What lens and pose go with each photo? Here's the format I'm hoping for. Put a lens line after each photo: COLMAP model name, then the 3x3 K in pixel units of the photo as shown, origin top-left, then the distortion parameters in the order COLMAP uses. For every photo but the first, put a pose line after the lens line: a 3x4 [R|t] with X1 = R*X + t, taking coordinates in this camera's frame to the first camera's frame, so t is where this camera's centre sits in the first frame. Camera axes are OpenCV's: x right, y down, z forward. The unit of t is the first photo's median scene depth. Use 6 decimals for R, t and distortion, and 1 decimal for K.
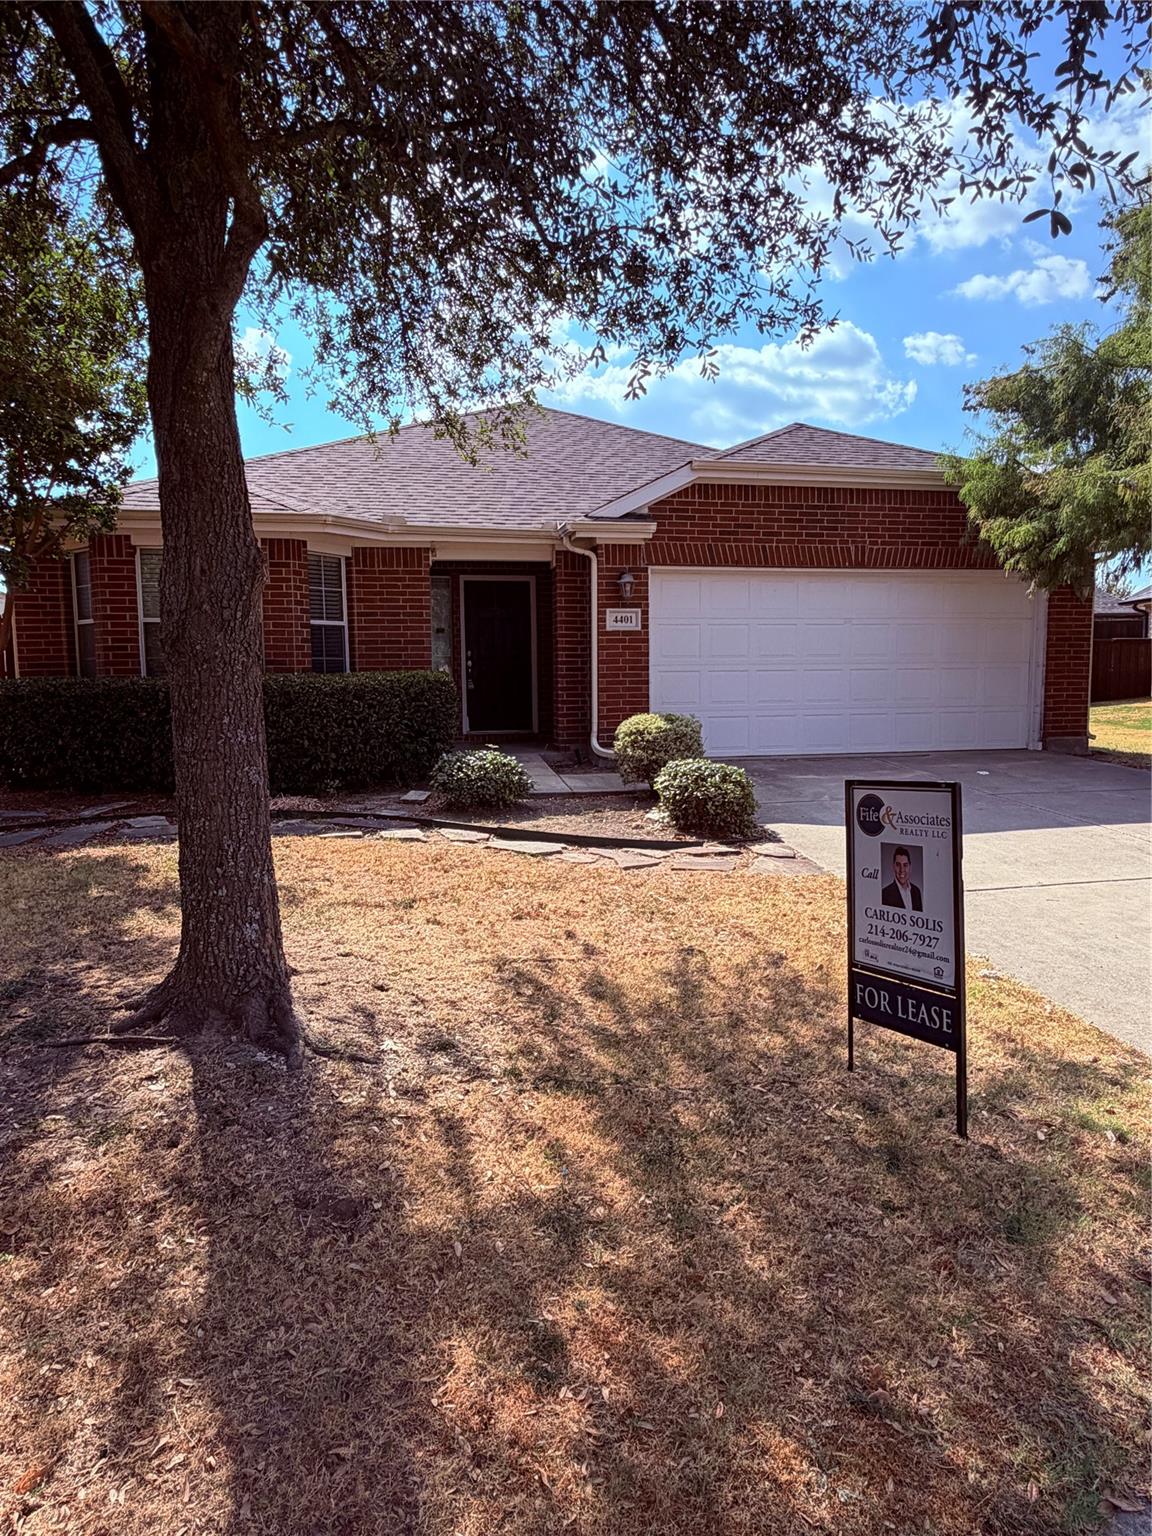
lens RADIAL K [[945.2, 0, 576.4], [0, 945.2, 769.0], [0, 0, 1]] dist [-0.034380, -0.000053]
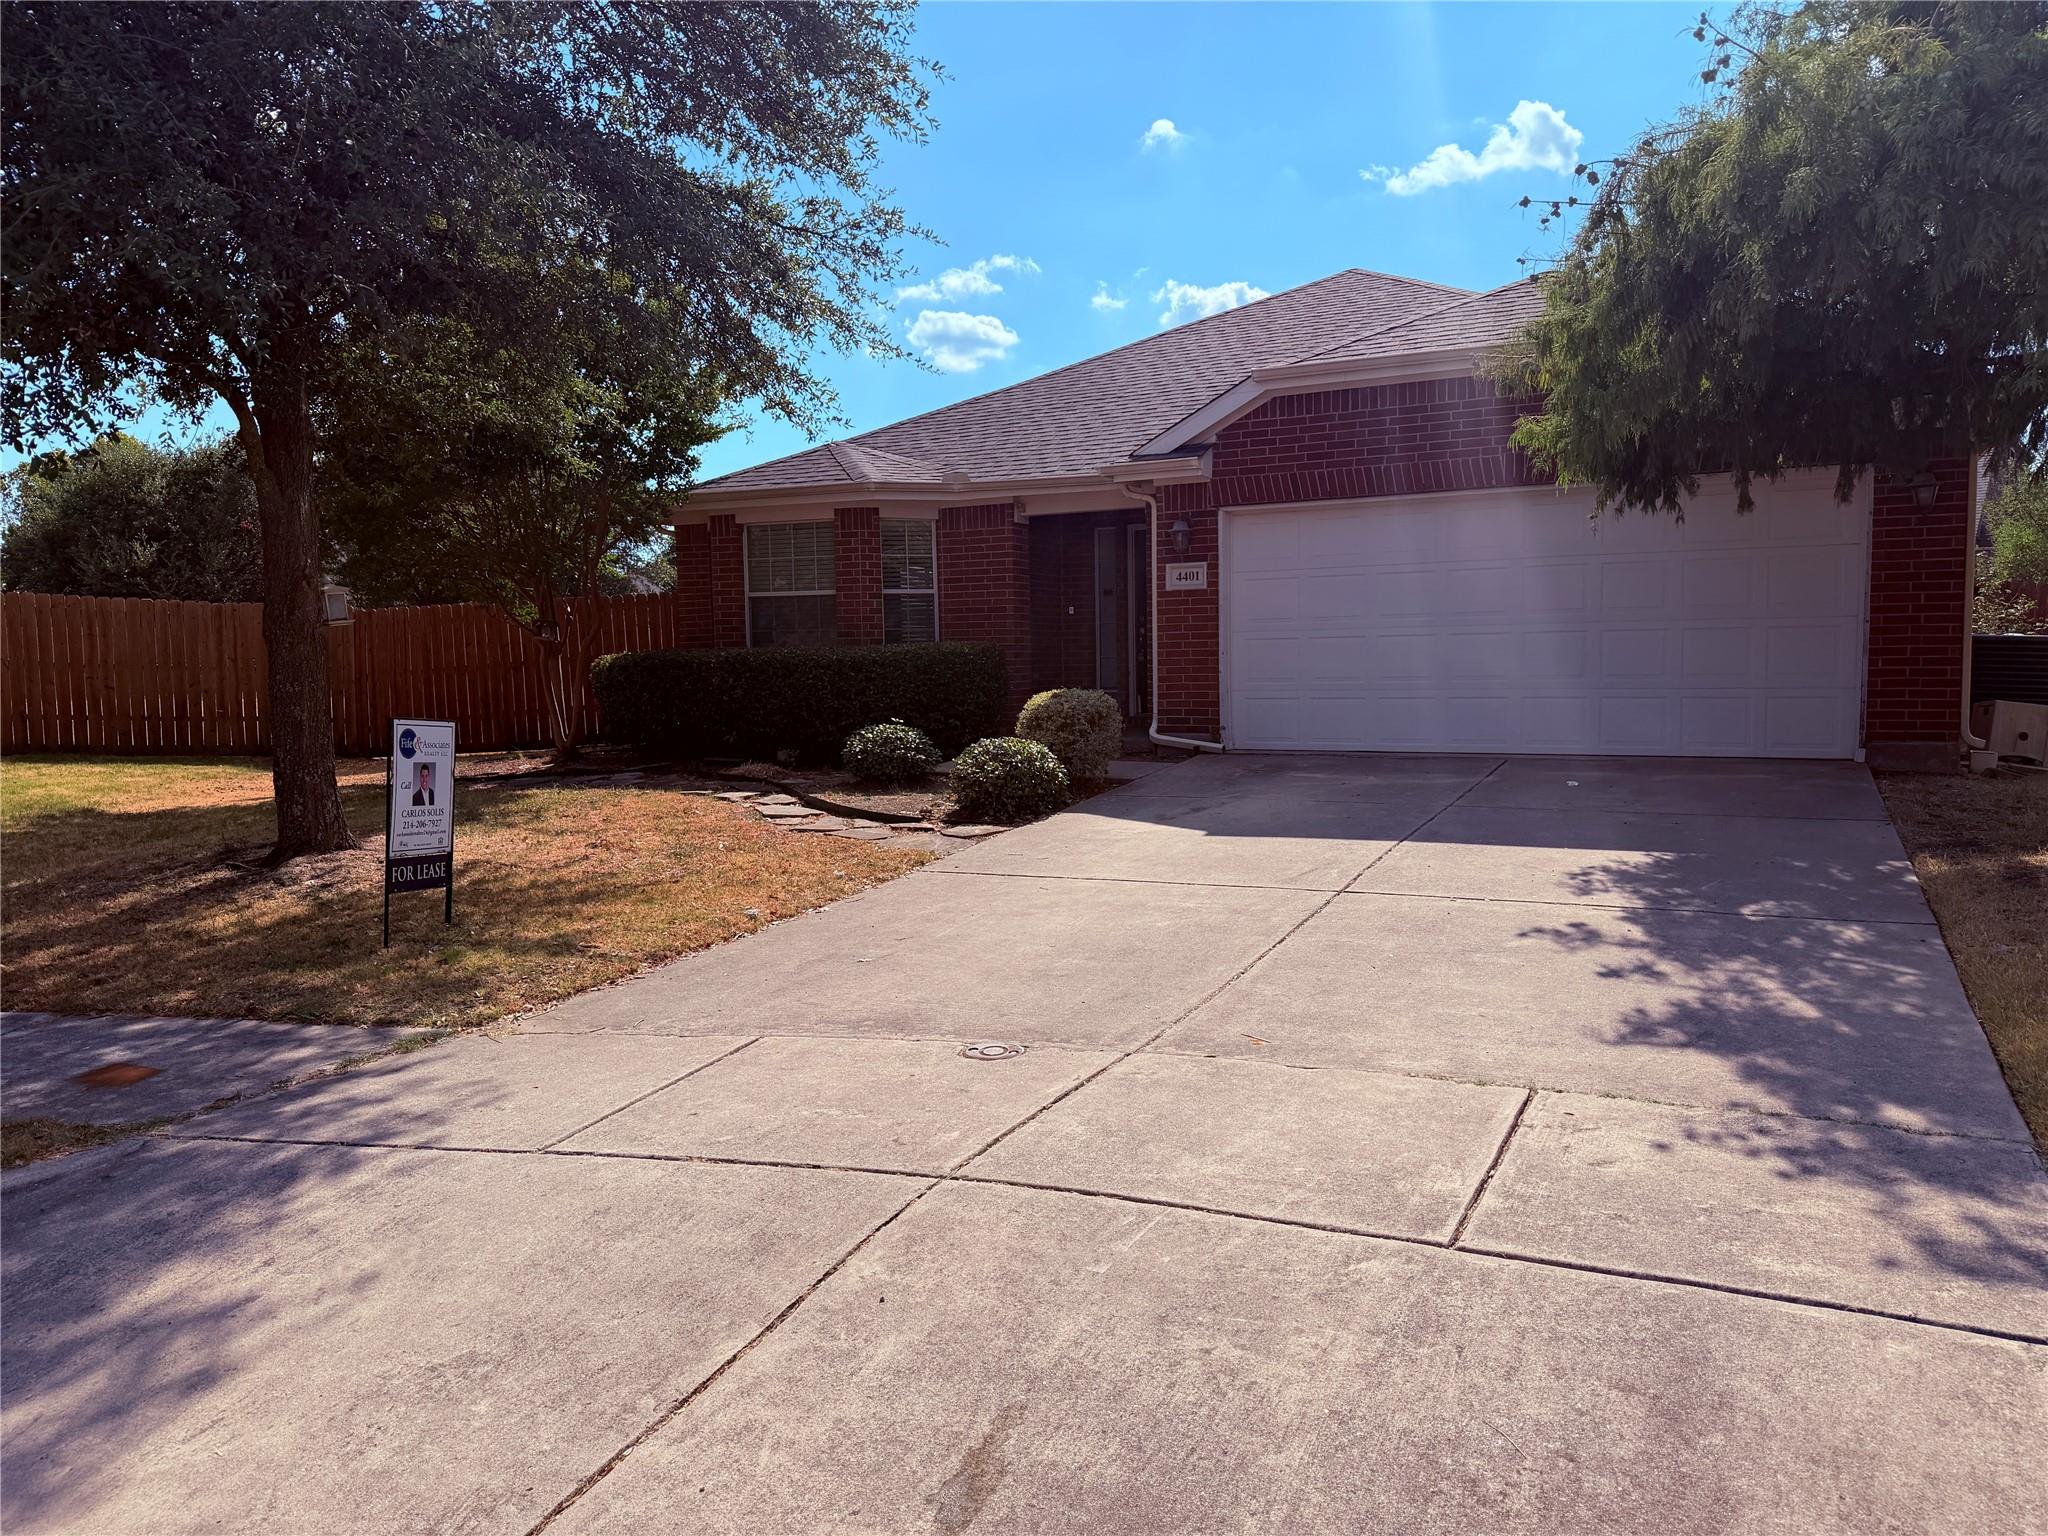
lens RADIAL K [[1423.3, 0, 1024.8], [0, 1423.3, 769.1], [0, 0, 1]] dist [0.007180, 0.000067]
pose [[0.789351, 0.045090, -0.612285, 0.694616], [-0.052598, 0.998599, 0.005729, 0.007618], [0.611686, 0.027683, 0.790617, -0.048103]]
